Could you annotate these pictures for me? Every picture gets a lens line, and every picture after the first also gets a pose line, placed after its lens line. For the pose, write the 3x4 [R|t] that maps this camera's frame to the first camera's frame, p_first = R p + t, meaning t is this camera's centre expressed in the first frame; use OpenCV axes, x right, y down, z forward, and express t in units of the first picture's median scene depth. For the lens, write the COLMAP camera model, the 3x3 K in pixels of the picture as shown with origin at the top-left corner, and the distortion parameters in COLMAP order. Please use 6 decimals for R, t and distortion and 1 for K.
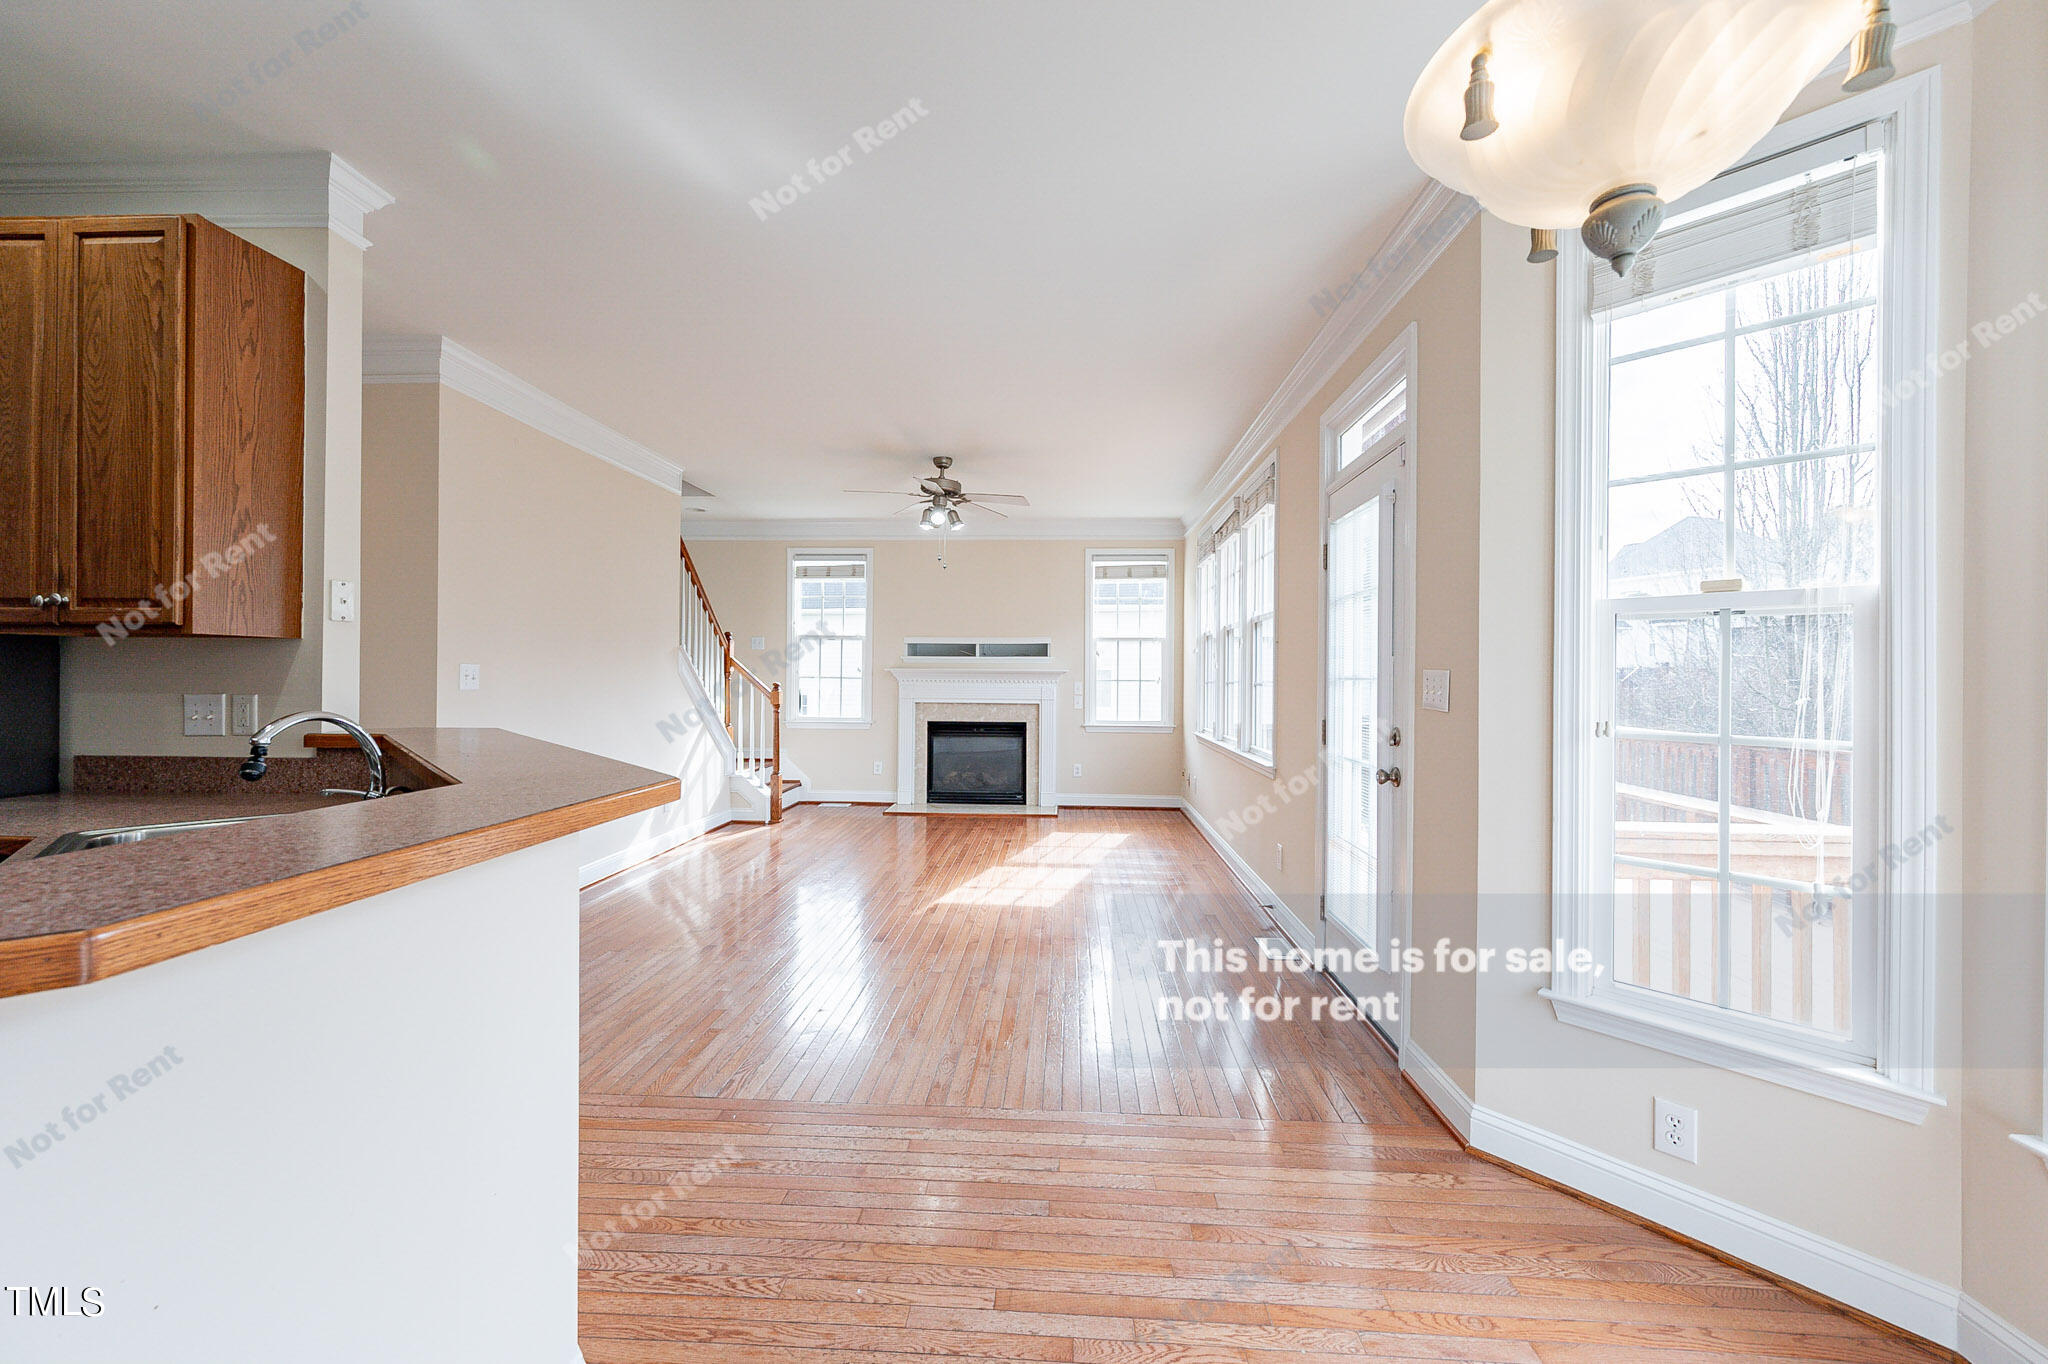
lens RADIAL K [[831.8, 0, 1025.0], [0, 831.8, 671.4], [0, 0, 1]] dist [0.000541, 0.000241]
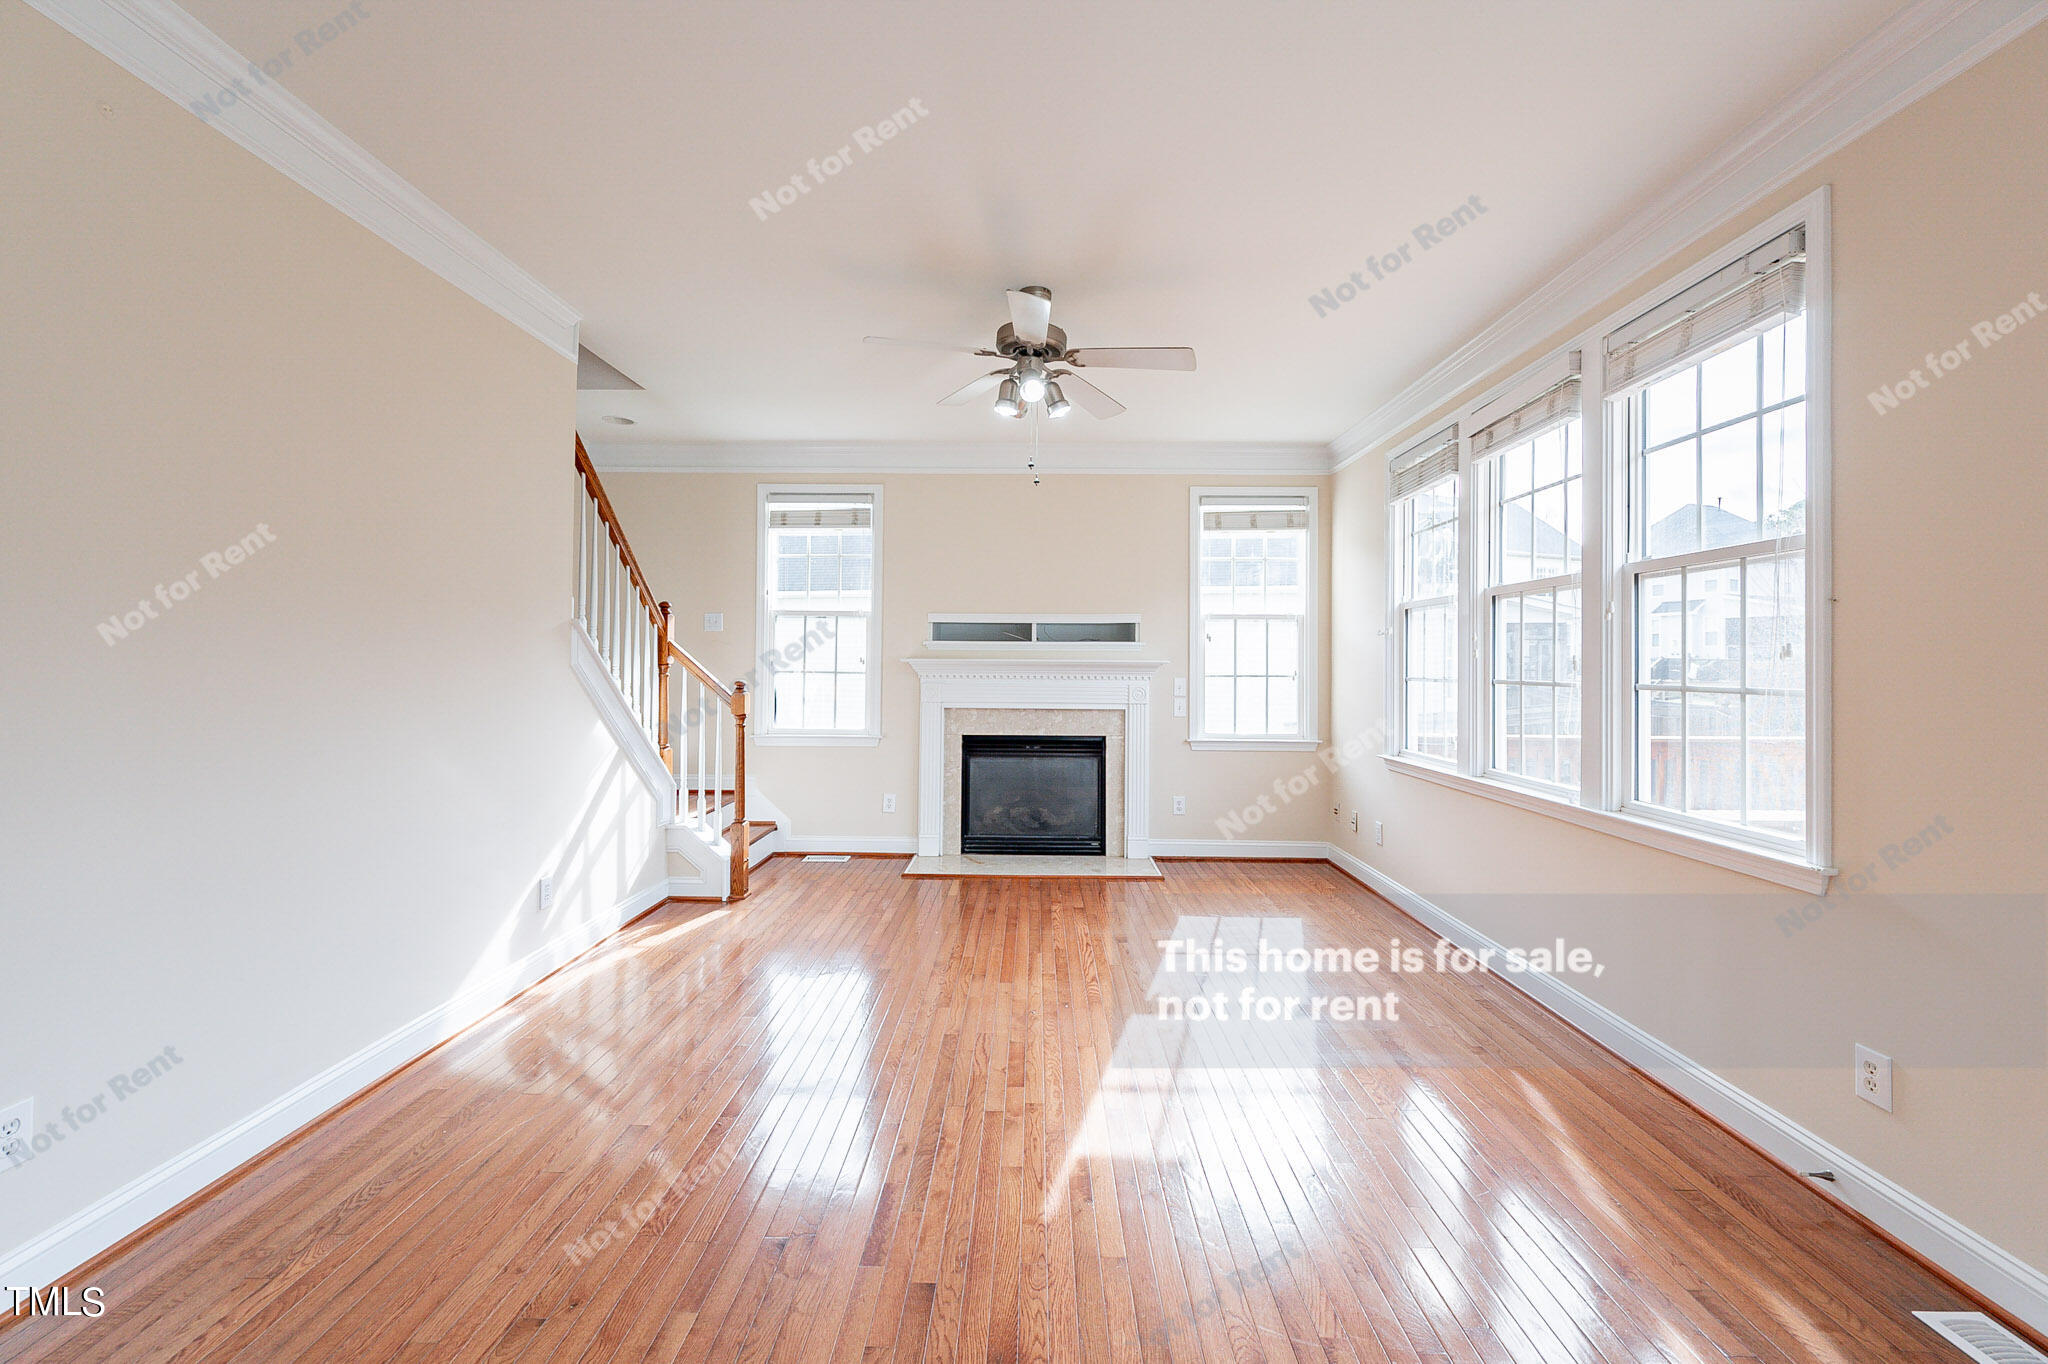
lens RADIAL K [[823.3, 0, 1024.9], [0, 823.3, 652.5], [0, 0, 1]] dist [-0.000633, -0.000053]
pose [[0.999220, 0.000680, 0.039477, -0.093577], [-0.000212, 0.999930, -0.011870, -0.000475], [-0.039482, 0.011852, 0.999150, 0.318817]]
